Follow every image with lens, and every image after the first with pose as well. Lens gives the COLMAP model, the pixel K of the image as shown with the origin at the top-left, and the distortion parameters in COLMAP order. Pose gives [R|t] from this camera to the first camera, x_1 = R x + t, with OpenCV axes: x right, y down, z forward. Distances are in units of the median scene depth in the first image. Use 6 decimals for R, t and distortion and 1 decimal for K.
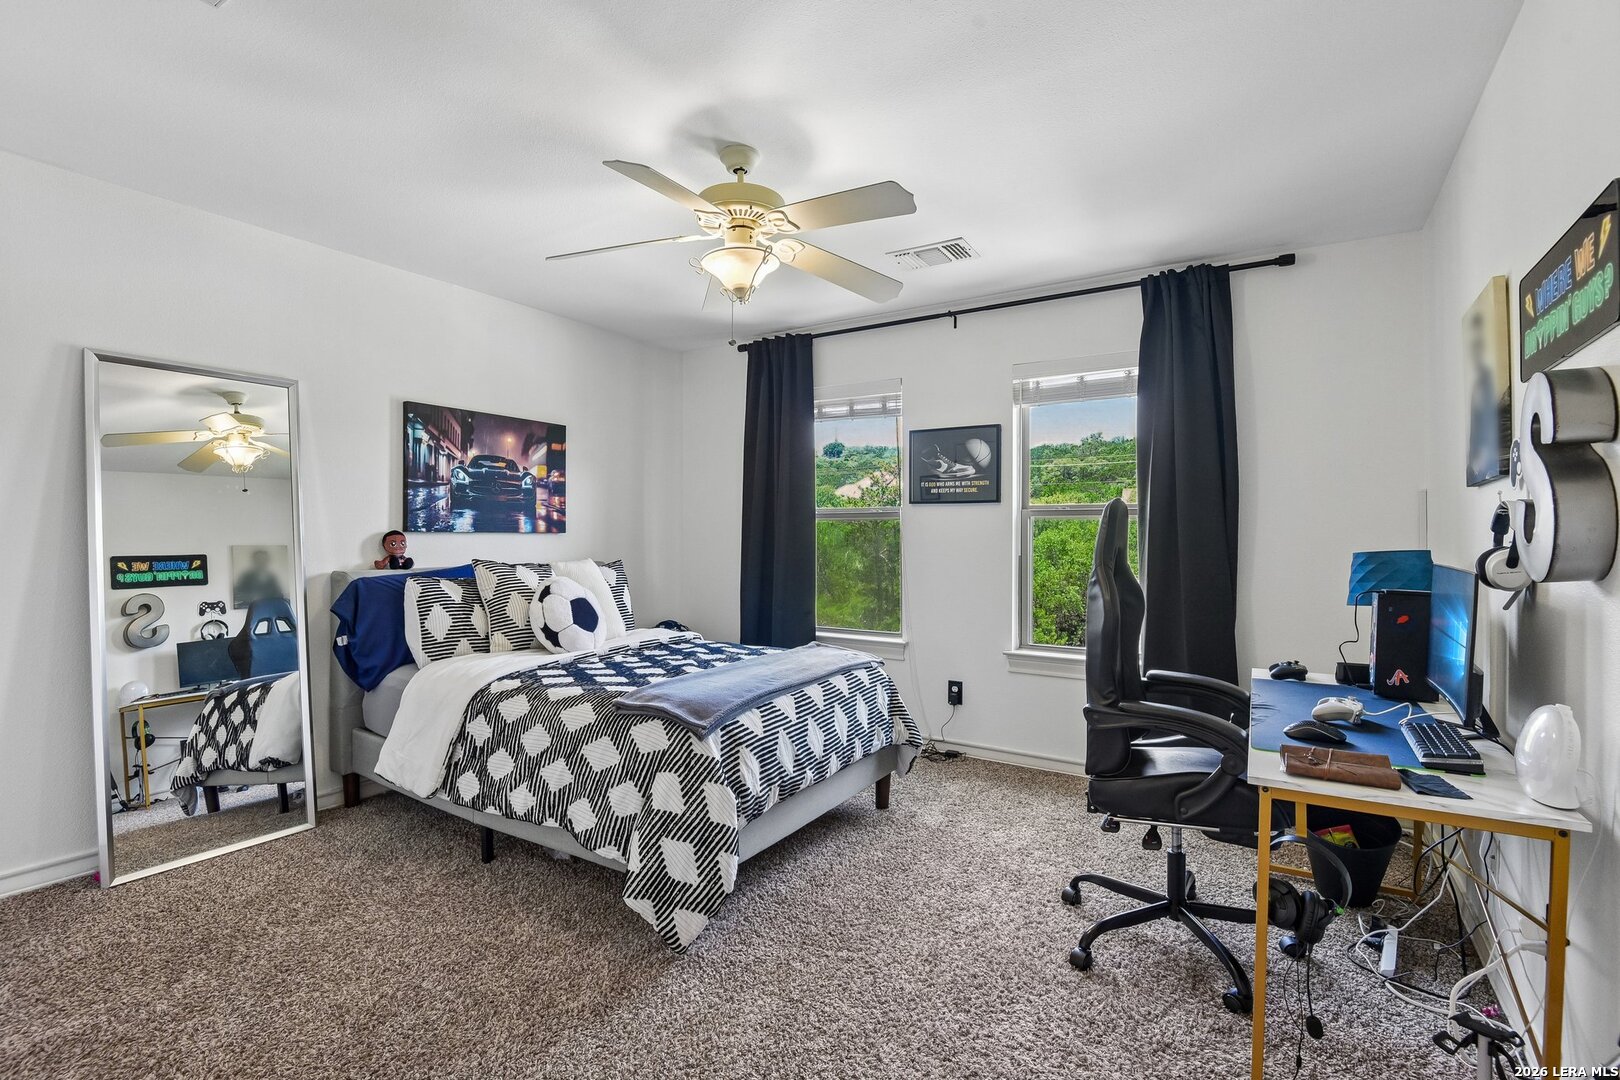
lens RADIAL K [[750.2, 0, 806.1], [0, 750.2, 545.4], [0, 0, 1]] dist [-0.013591, -0.002584]
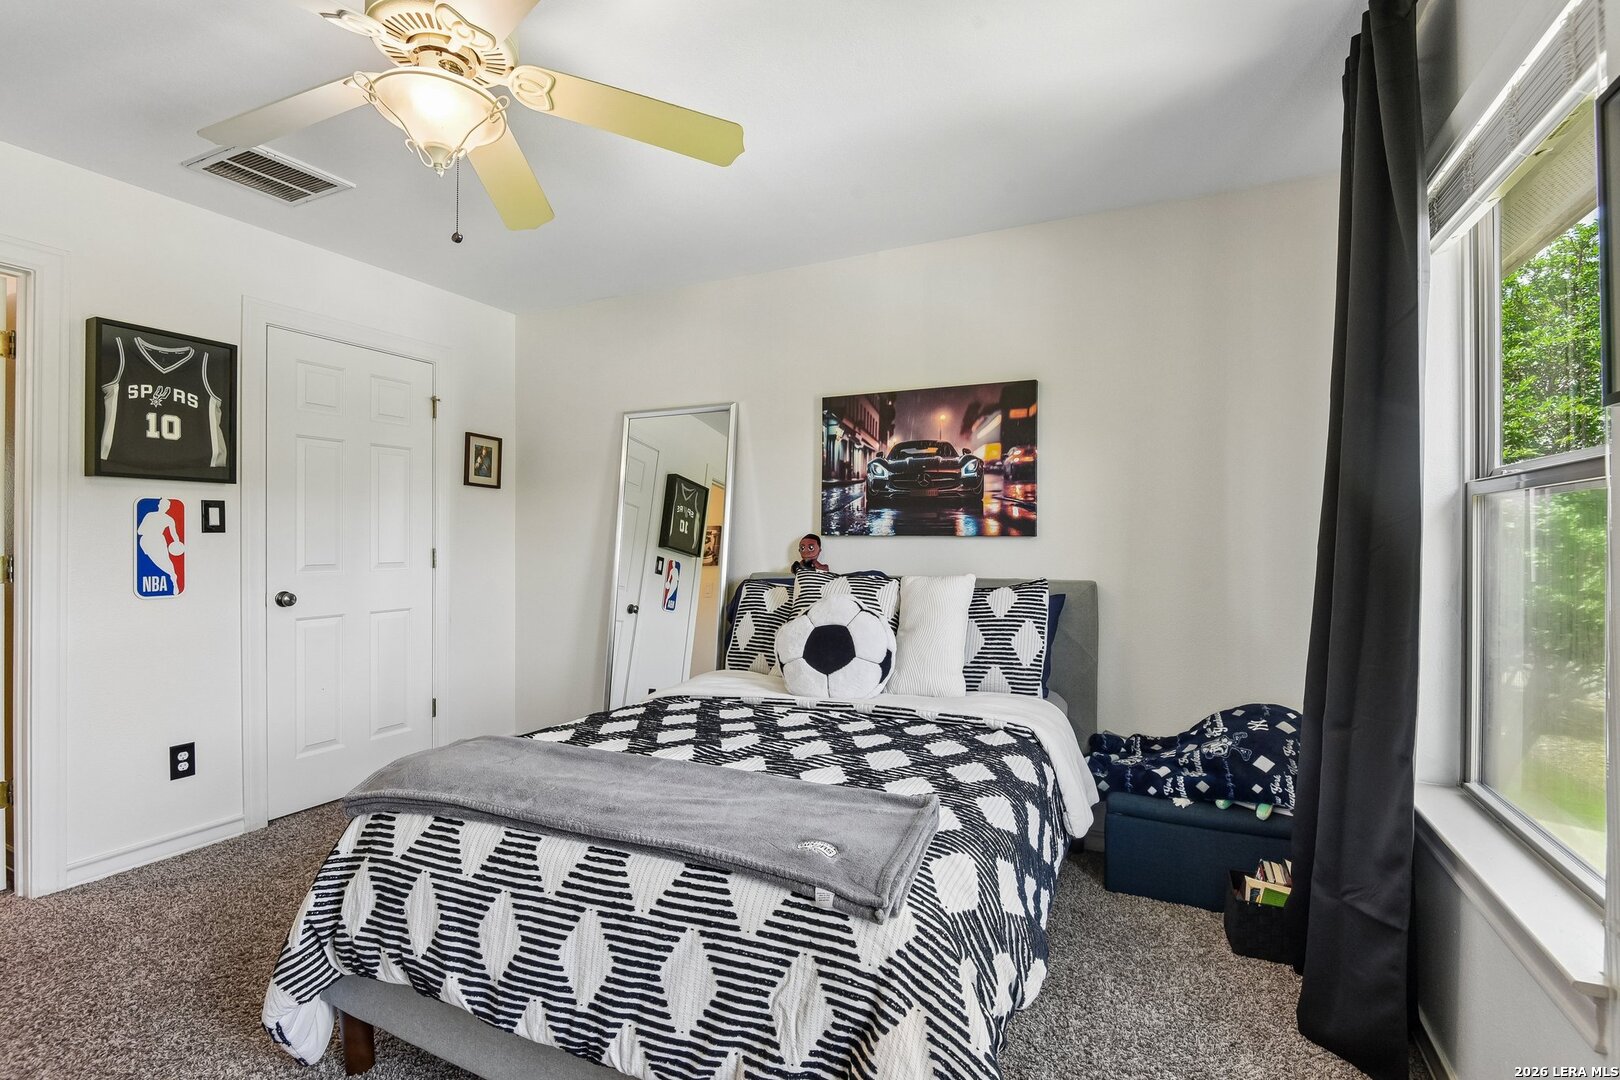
lens RADIAL K [[750.2, 0, 807.1], [0, 750.2, 543.3], [0, 0, 1]] dist [-0.013591, -0.002584]
pose [[0.111415, 0.006340, -0.993754, 0.381709], [-0.016226, 0.999858, 0.004560, -0.011390], [0.993641, 0.015617, 0.111502, 0.812854]]
